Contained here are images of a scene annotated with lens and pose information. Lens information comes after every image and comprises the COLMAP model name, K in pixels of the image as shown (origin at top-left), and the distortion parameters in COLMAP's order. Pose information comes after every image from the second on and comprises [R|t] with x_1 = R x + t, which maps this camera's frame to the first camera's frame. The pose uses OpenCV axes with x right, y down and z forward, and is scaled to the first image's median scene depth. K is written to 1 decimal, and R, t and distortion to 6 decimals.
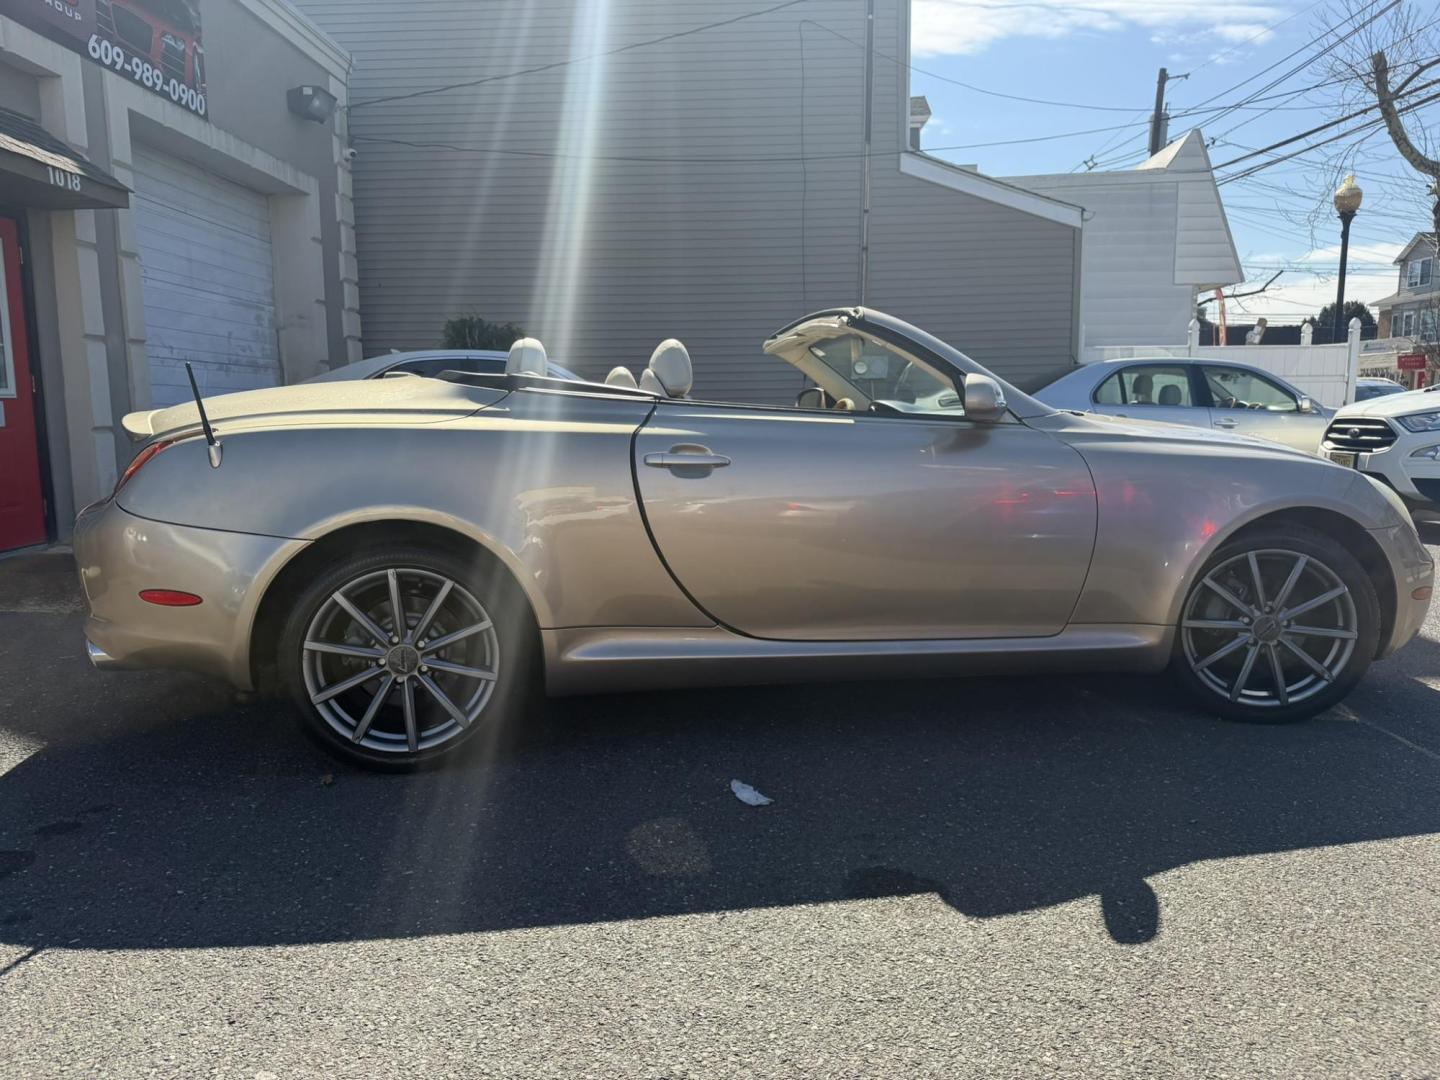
lens RADIAL K [[1038.4, 0, 706.3], [0, 1038.4, 539.3], [0, 0, 1]] dist [0.003331, -0.020448]
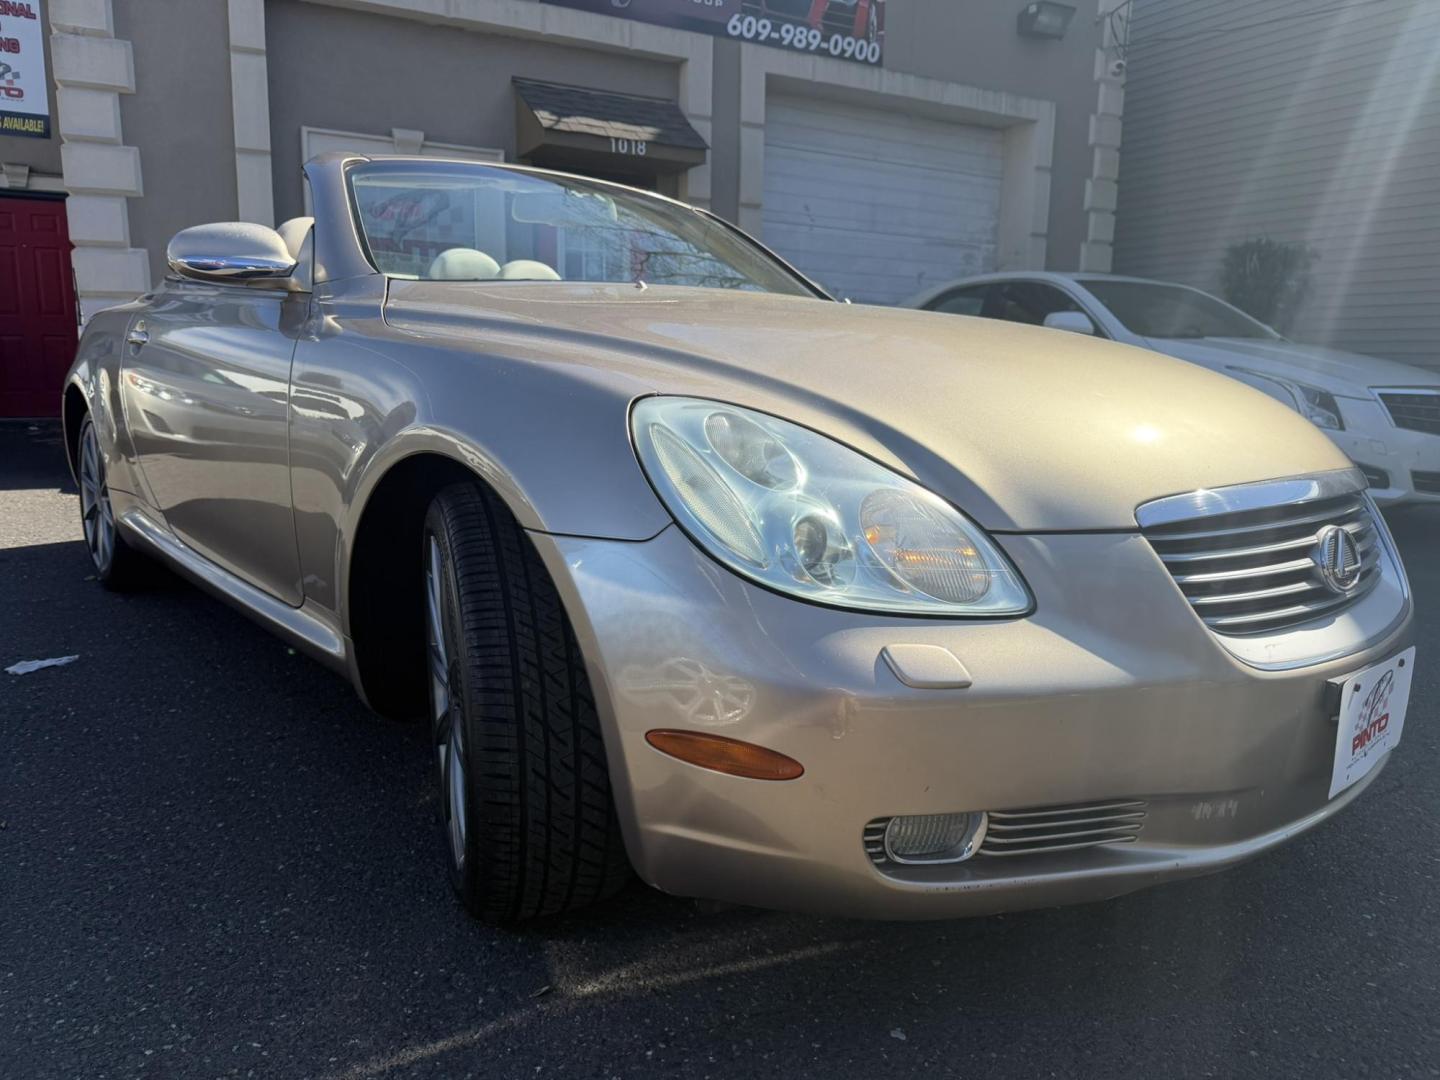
lens RADIAL K [[1038.4, 0, 717.0], [0, 1038.4, 540.3], [0, 0, 1]] dist [0.003331, -0.020448]
pose [[0.514512, 0.151869, -0.843927, 0.345195], [-0.124429, 0.986997, 0.101755, -0.016404], [0.848407, 0.052655, 0.526718, 0.295011]]
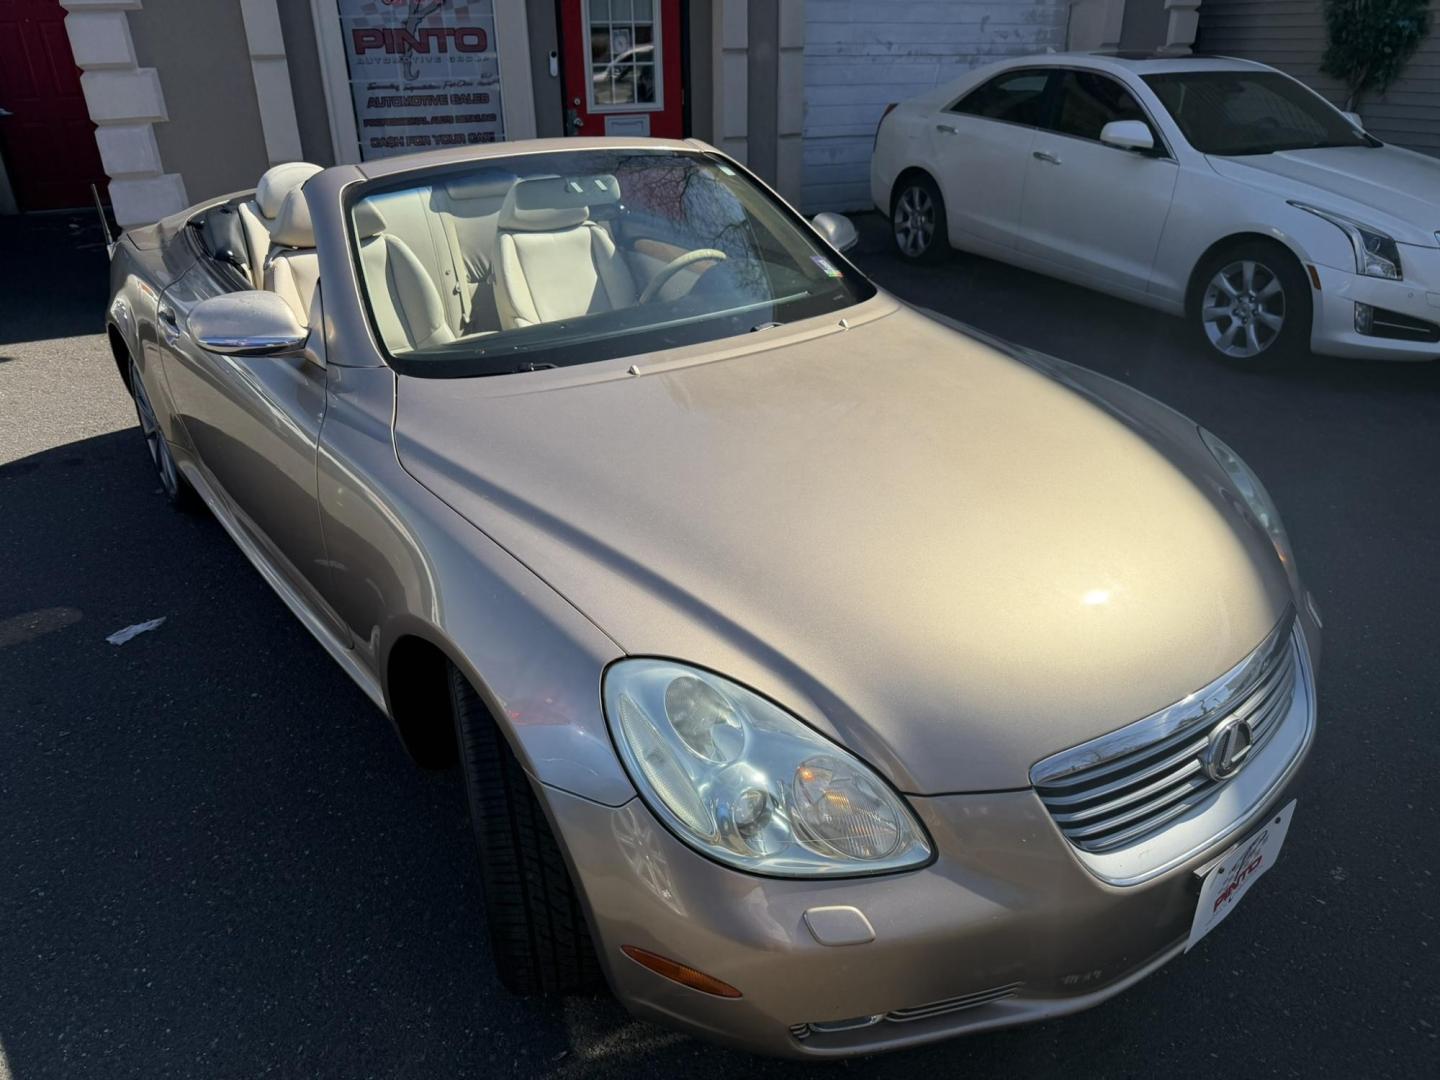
lens RADIAL K [[1038.4, 0, 720.0], [0, 1038.4, 548.8], [0, 0, 1]] dist [0.003331, -0.020448]
pose [[0.471630, 0.385791, -0.792926, 0.349074], [-0.099571, 0.916764, 0.386819, -0.097290], [0.876157, -0.103483, 0.470787, 0.299152]]
